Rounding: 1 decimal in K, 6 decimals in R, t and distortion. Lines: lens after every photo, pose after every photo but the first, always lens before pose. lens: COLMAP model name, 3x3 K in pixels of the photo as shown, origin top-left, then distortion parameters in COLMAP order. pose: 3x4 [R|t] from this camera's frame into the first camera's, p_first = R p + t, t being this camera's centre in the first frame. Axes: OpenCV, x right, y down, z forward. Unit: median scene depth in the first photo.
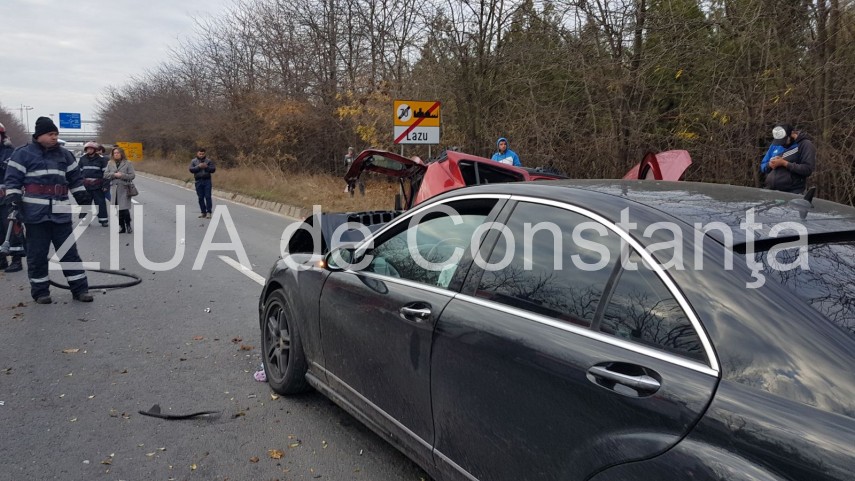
lens RADIAL K [[648.8, 0, 427.5], [0, 648.8, 240.5], [0, 0, 1]] dist [0.181460, -0.405953]
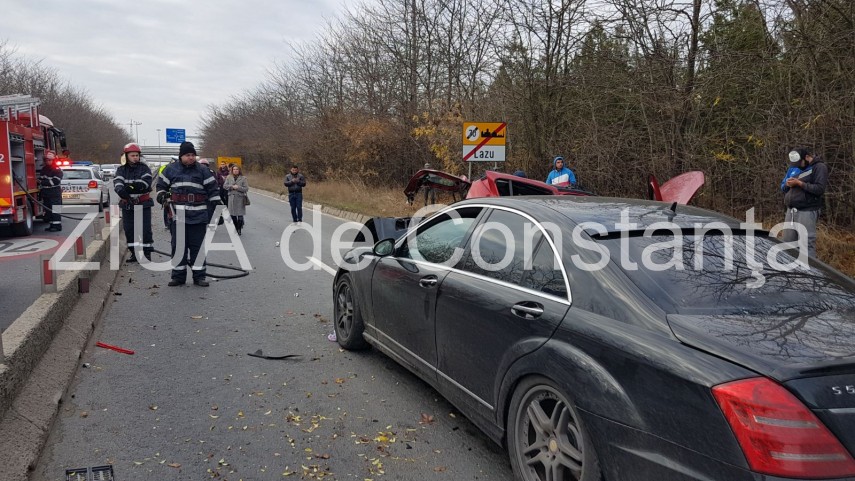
lens RADIAL K [[647.7, 0, 424.2], [0, 647.7, 242.4], [0, 0, 1]] dist [0.137726, -0.221251]
pose [[0.991348, 0.022088, -0.129390, 0.028795], [-0.024536, 0.999548, -0.017359, 0.008036], [0.128948, 0.020383, 0.991442, -0.086583]]
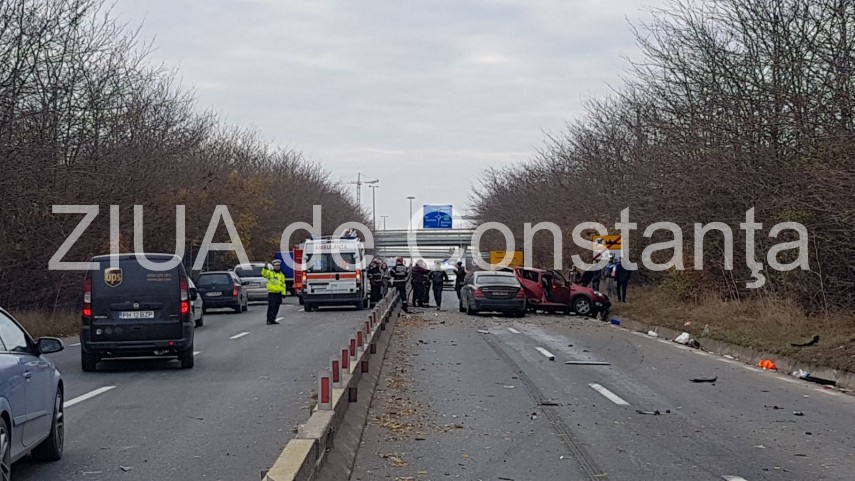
lens RADIAL K [[647.7, 0, 424.2], [0, 647.7, 242.4], [0, 0, 1]] dist [0.137726, -0.221251]
pose [[0.855379, 0.003992, -0.517988, 0.243109], [-0.056273, 0.994768, -0.085260, 0.019156], [0.514938, 0.102079, 0.851128, -0.392140]]
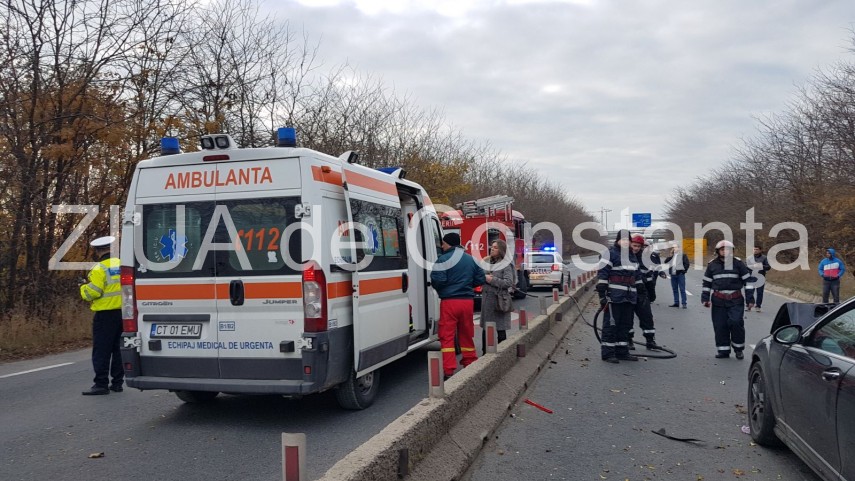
lens RADIAL K [[647.7, 0, 424.2], [0, 647.7, 242.4], [0, 0, 1]] dist [0.137726, -0.221251]
pose [[0.687275, -0.018266, -0.726167, 0.071341], [-0.083128, 0.991138, -0.103607, 0.008668], [0.721625, 0.131571, 0.679667, -0.103320]]
